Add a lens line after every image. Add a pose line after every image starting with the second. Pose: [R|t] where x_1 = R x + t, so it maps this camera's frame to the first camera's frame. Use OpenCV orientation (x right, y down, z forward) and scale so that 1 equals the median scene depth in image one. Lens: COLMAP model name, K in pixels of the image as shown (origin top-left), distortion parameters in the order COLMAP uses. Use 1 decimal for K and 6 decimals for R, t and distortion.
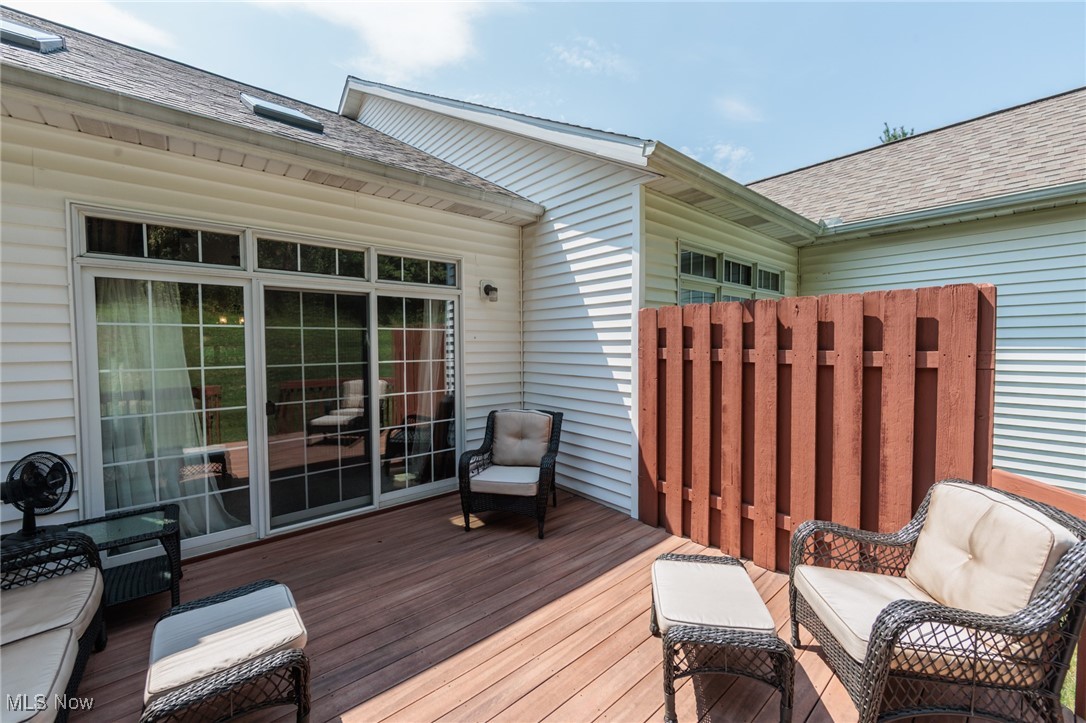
lens RADIAL K [[425.6, 0, 537.4], [0, 425.6, 358.5], [0, 0, 1]] dist [-0.003828, 0.000161]
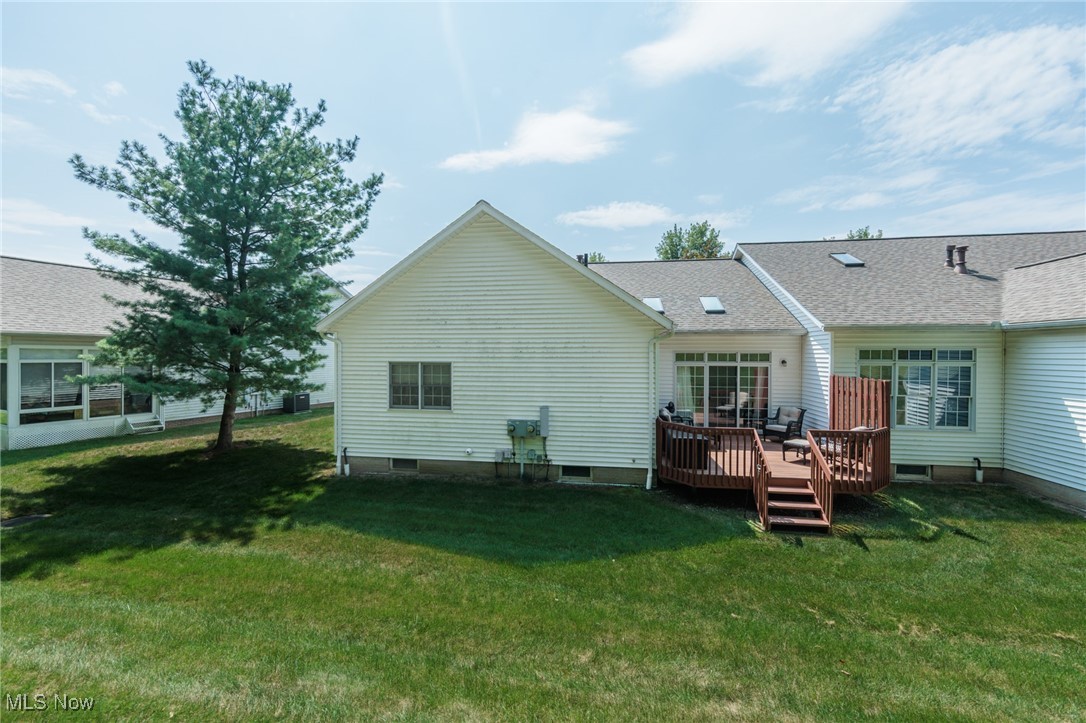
lens RADIAL K [[425.6, 0, 543.4], [0, 425.6, 354.2], [0, 0, 1]] dist [-0.003828, 0.000161]
pose [[0.662712, 0.009460, -0.748815, 1.164355], [-0.032582, 0.999338, -0.016210, -0.155609], [0.748165, 0.035141, 0.662581, -2.507363]]
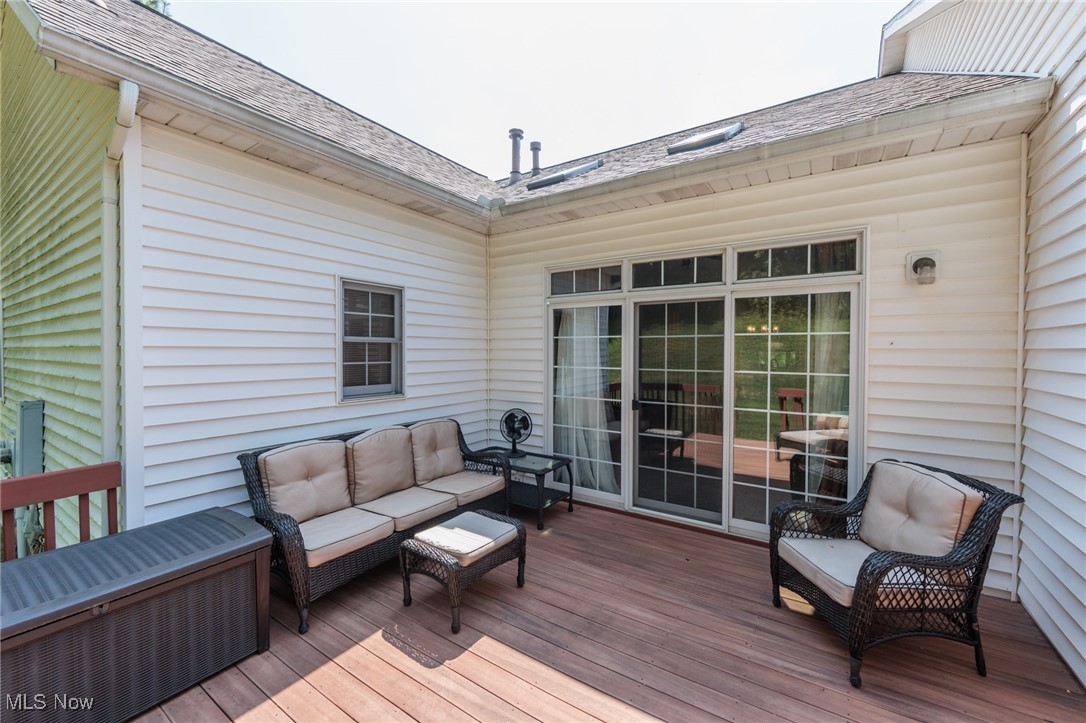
lens RADIAL K [[425.6, 0, 548.0], [0, 425.6, 357.7], [0, 0, 1]] dist [-0.003828, 0.000161]
pose [[0.286881, 0.025750, -0.957620, 0.422679], [-0.037749, 0.999166, 0.015558, -0.022525], [0.957222, 0.031686, 0.287614, 0.398338]]
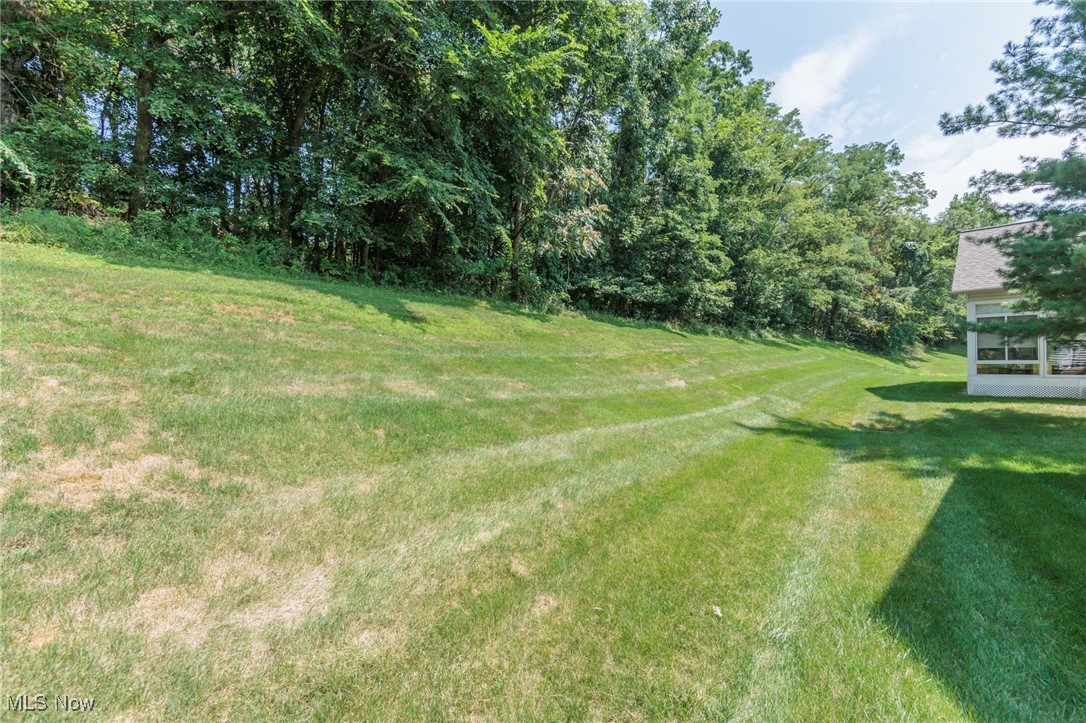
lens RADIAL K [[425.6, 0, 544.0], [0, 425.6, 354.4], [0, 0, 1]] dist [-0.003828, 0.000161]
pose [[-0.952153, 0.016007, -0.305202, 0.574975], [0.008929, 0.999658, 0.024575, 0.234354], [0.305491, 0.020674, -0.951971, -0.801090]]
